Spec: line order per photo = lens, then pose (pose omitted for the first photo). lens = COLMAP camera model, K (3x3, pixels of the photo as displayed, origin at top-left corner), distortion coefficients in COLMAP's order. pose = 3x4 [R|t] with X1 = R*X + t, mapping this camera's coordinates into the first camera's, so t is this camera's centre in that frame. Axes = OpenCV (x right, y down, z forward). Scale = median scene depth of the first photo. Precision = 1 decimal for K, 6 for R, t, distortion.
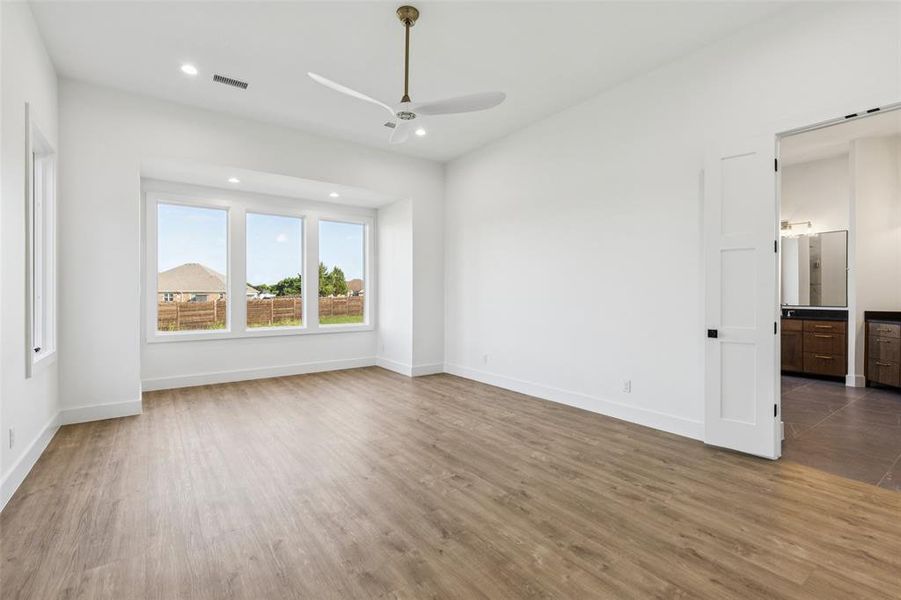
lens RADIAL K [[414.7, 0, 455.3], [0, 414.7, 296.5], [0, 0, 1]] dist [0.015160, -0.000258]
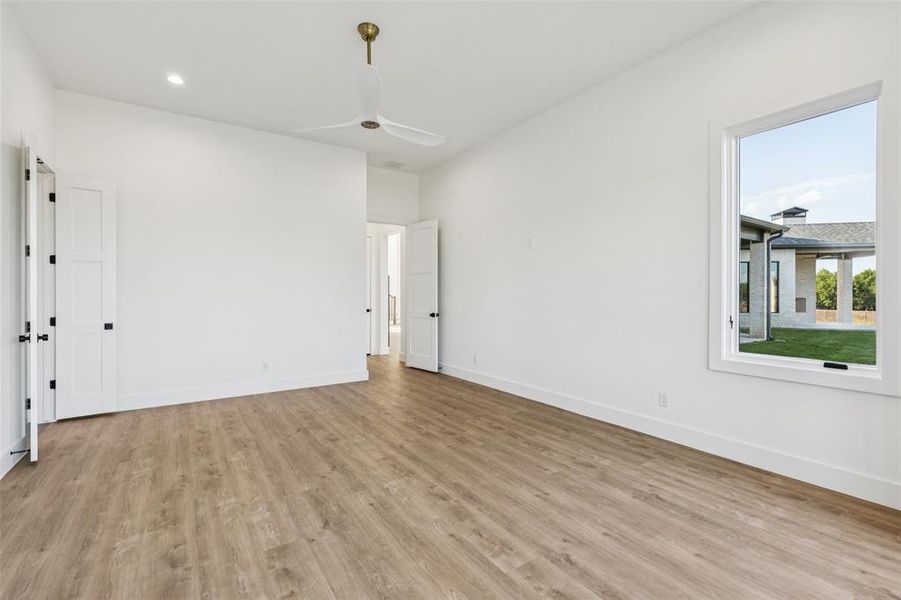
lens RADIAL K [[414.7, 0, 455.3], [0, 414.7, 296.5], [0, 0, 1]] dist [0.015160, -0.000258]
pose [[-0.999107, 0.002279, 0.042201, -0.343575], [0.002767, 0.999930, 0.011517, -0.011020], [-0.042172, 0.011623, -0.999043, 1.859989]]
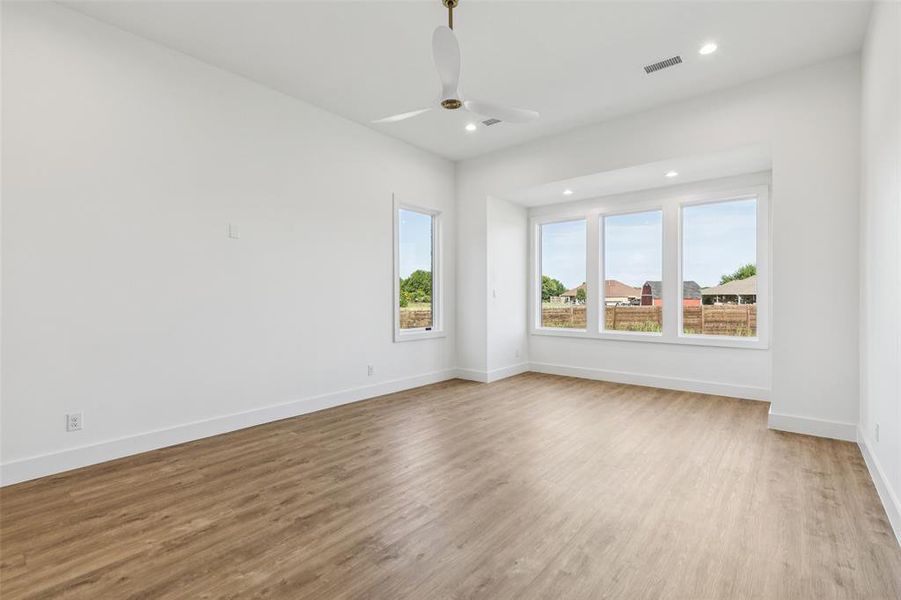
lens RADIAL K [[414.7, 0, 455.3], [0, 414.7, 296.5], [0, 0, 1]] dist [0.015160, -0.000258]
pose [[0.248623, 0.000047, -0.968600, 0.715969], [-0.005182, 0.999986, -0.001282, -0.004875], [0.968586, 0.005338, 0.248620, 0.705235]]
